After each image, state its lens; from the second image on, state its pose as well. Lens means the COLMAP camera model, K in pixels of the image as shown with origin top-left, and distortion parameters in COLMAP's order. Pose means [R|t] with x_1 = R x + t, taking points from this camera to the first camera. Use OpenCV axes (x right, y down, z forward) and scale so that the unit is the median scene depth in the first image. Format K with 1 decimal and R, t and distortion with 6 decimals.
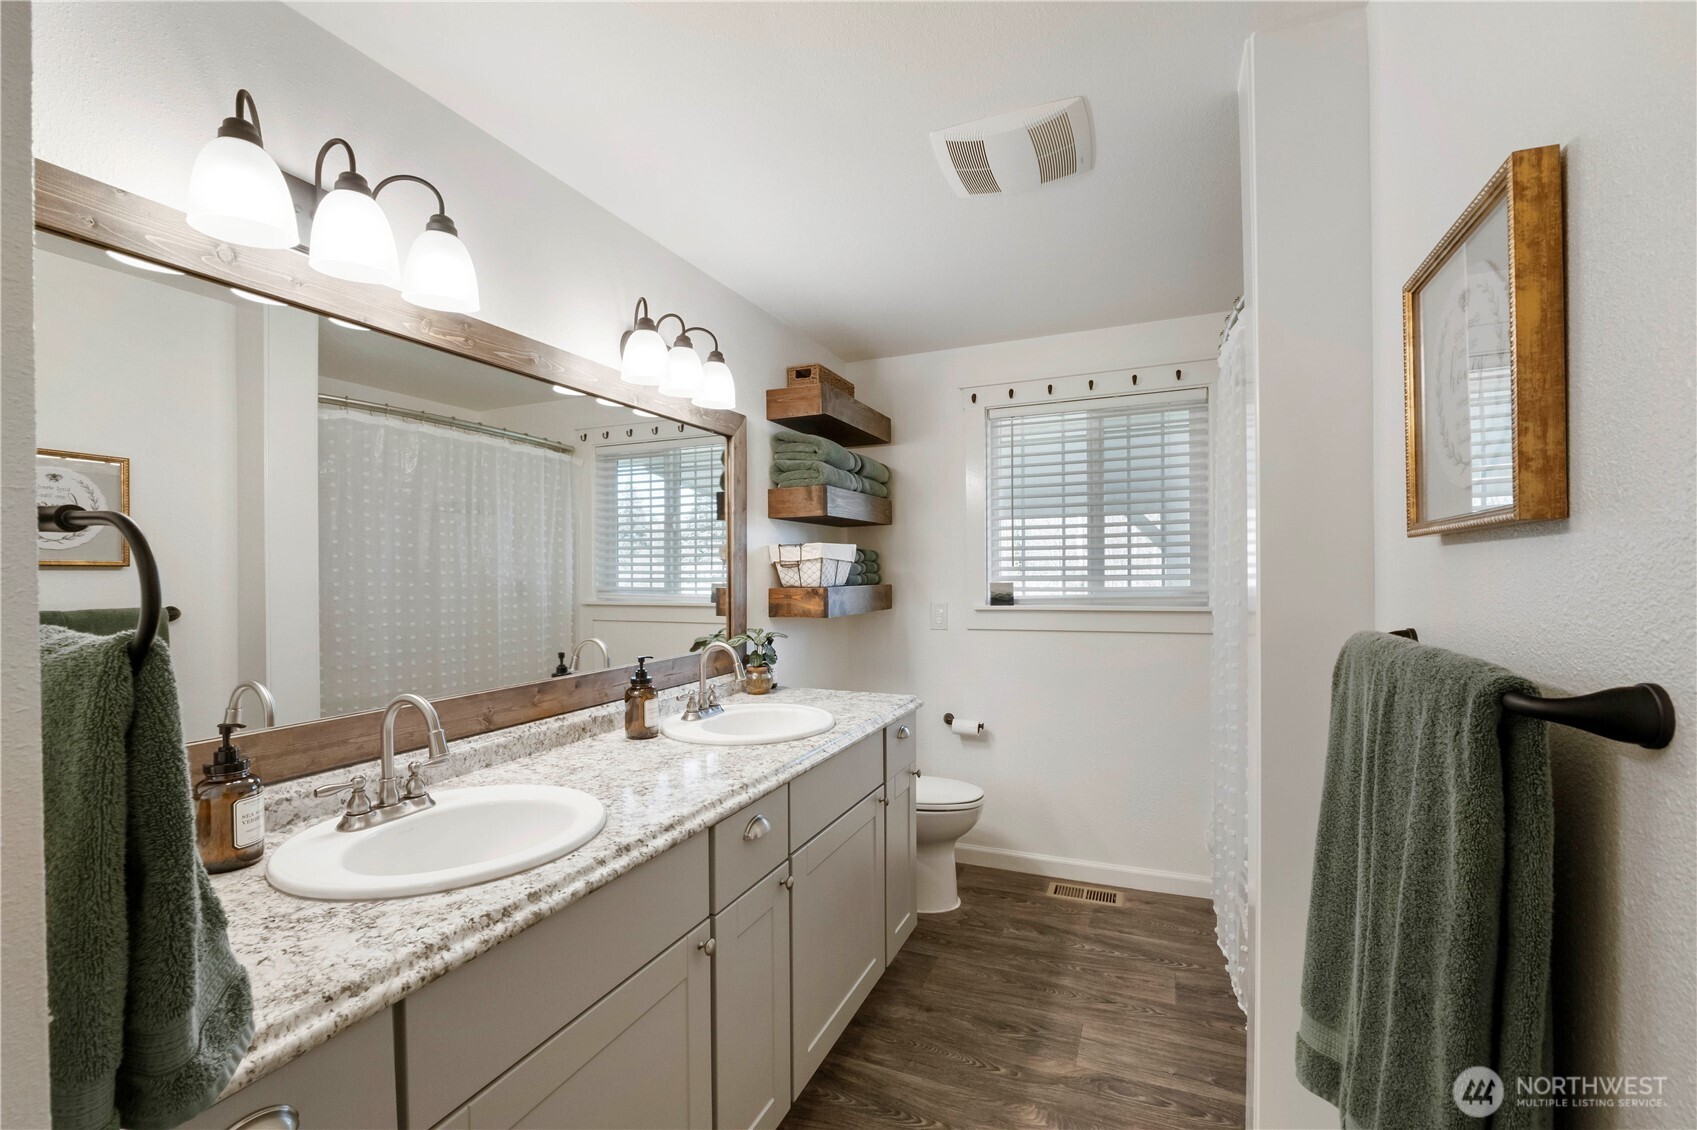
lens RADIAL K [[727.8, 0, 849.3], [0, 727.8, 575.6], [0, 0, 1]] dist [-0.003349, -0.000497]
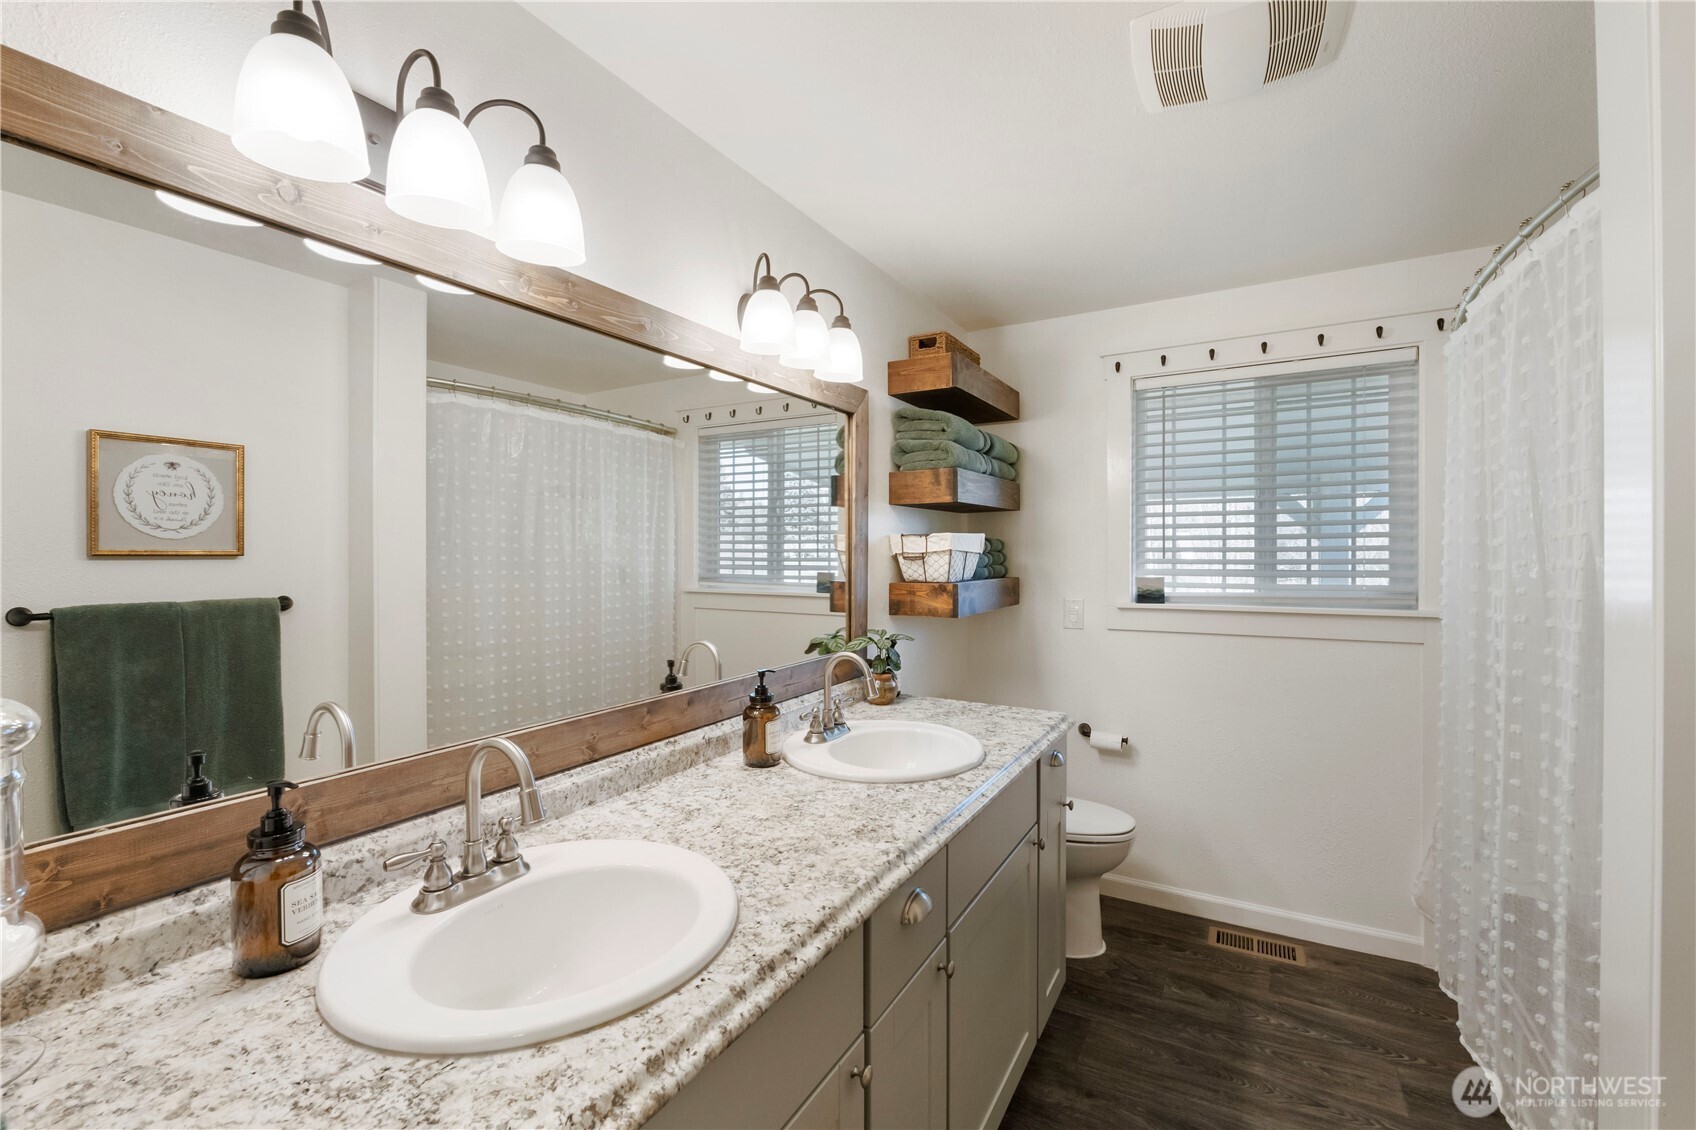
lens RADIAL K [[724.0, 0, 847.2], [0, 724.0, 558.8], [0, 0, 1]] dist [-0.002255, -0.000220]
pose [[0.992713, 0.008191, -0.120220, -0.066133], [-0.007622, 0.999957, 0.005192, -0.020055], [0.120258, -0.004238, 0.992734, 0.129396]]
